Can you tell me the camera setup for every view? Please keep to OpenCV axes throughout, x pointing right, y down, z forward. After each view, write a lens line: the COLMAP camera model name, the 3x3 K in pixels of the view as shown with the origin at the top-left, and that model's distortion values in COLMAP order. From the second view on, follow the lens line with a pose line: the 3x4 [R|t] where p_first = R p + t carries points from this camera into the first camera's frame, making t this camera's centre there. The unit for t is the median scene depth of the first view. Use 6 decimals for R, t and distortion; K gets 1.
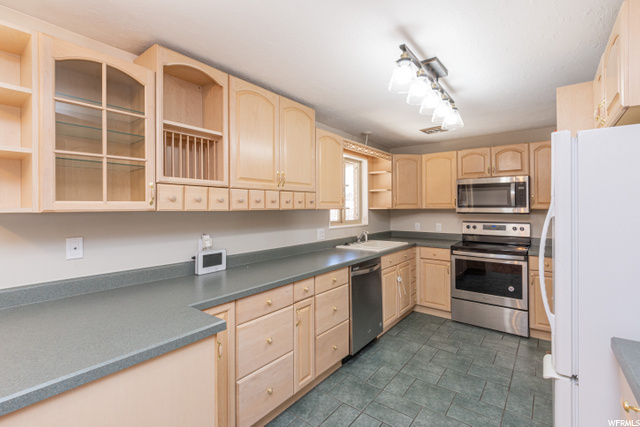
lens RADIAL K [[294.4, 0, 322.0], [0, 294.4, 208.9], [0, 0, 1]] dist [0.000120, -0.000095]
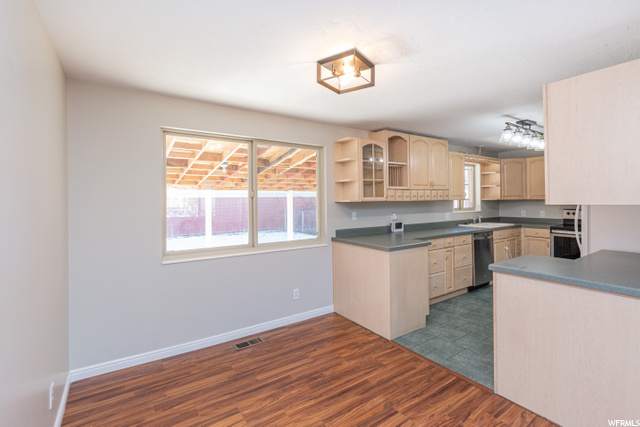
lens RADIAL K [[301.3, 0, 315.7], [0, 301.3, 200.2], [0, 0, 1]] dist [-0.000936, -0.000327]
pose [[0.950786, -0.005561, -0.309799, -0.170565], [0.005363, 0.999985, -0.001491, 0.000028], [0.309803, -0.000244, 0.950801, -0.699150]]
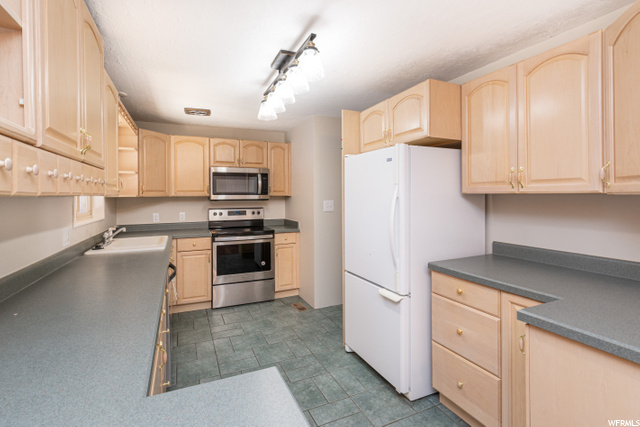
lens RADIAL K [[301.3, 0, 315.7], [0, 301.3, 200.2], [0, 0, 1]] dist [-0.000936, -0.000327]
pose [[0.475295, -0.012742, 0.879734, -0.306402], [0.008273, 0.999916, 0.010013, 0.006775], [-0.879788, 0.002519, 0.475360, 0.228871]]
